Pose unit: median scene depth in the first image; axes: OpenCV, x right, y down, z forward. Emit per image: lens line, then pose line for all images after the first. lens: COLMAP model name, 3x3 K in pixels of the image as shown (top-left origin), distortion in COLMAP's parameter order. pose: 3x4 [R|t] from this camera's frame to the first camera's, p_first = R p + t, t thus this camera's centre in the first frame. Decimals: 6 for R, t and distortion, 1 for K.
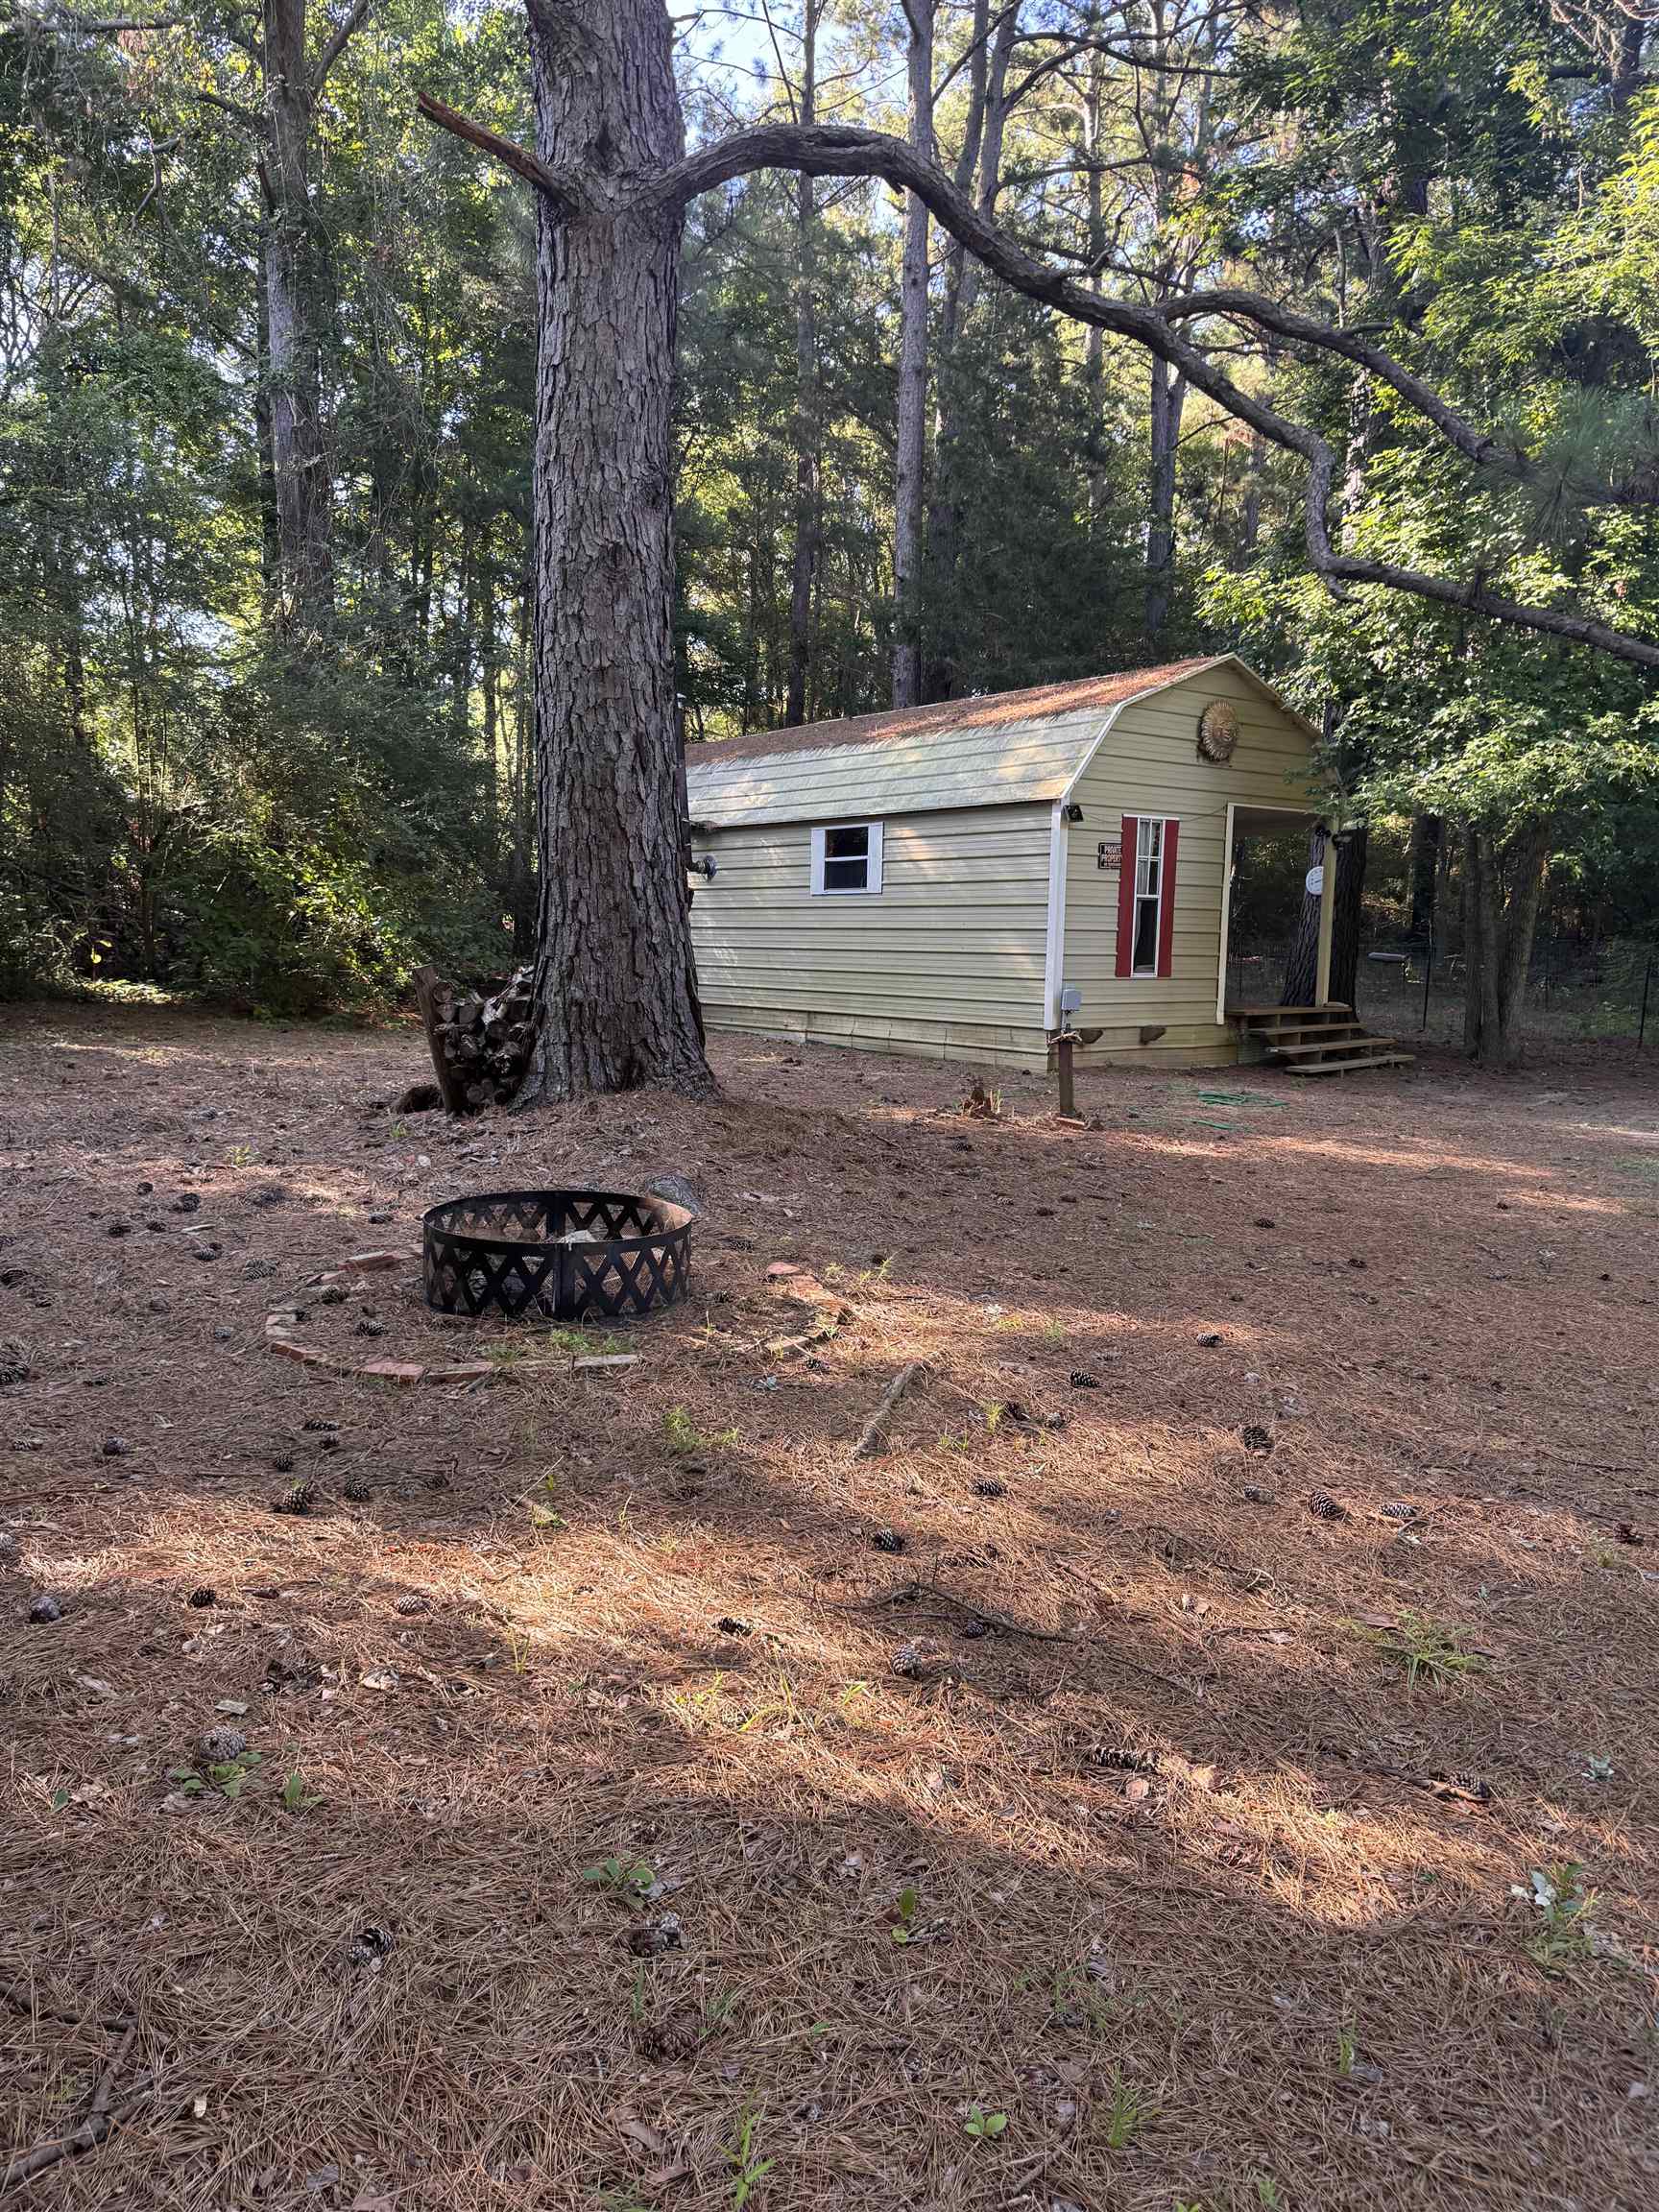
lens RADIAL K [[1558.3, 0, 829.5], [0, 1558.3, 1106.0], [0, 0, 1]] dist [0.097732, -0.118604]
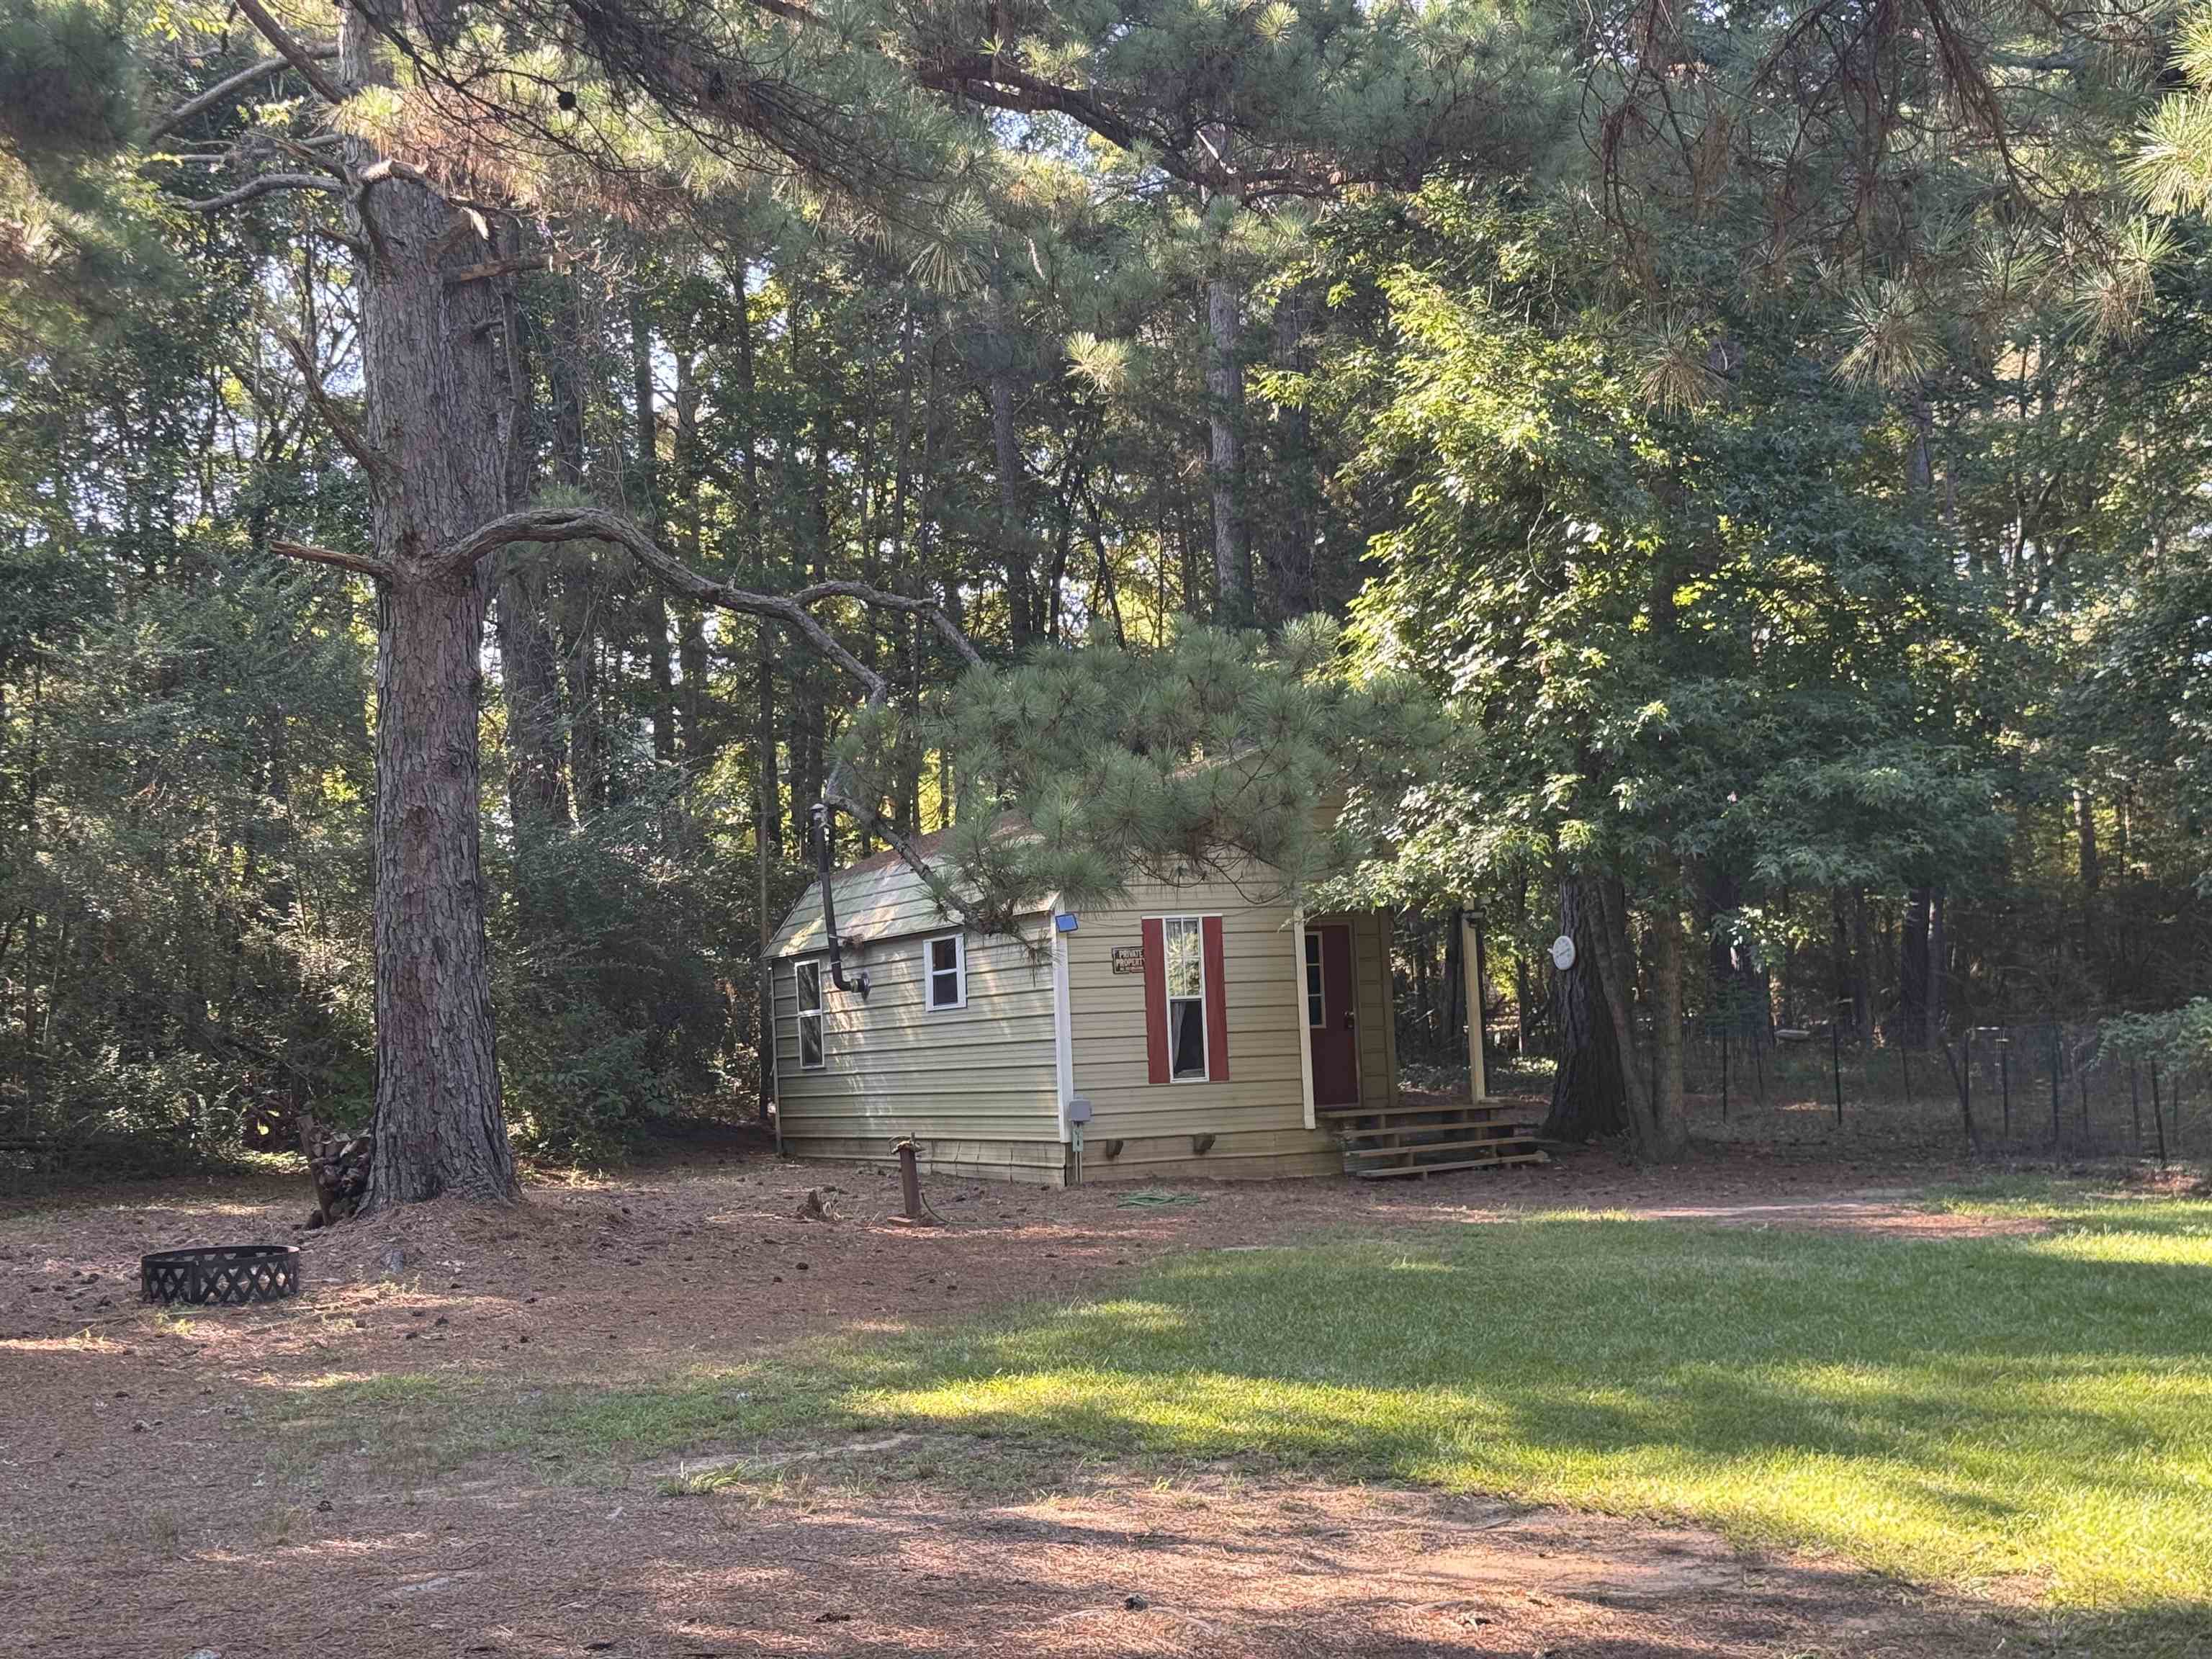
lens RADIAL K [[3134.3, 0, 1103.1], [0, 3134.3, 825.4], [0, 0, 1]] dist [0.138311, 0.037182]
pose [[0.957163, -0.082003, -0.277695, 0.698152], [0.032513, 0.983432, -0.178339, 0.102501], [0.287718, 0.161671, 0.943971, -0.836645]]
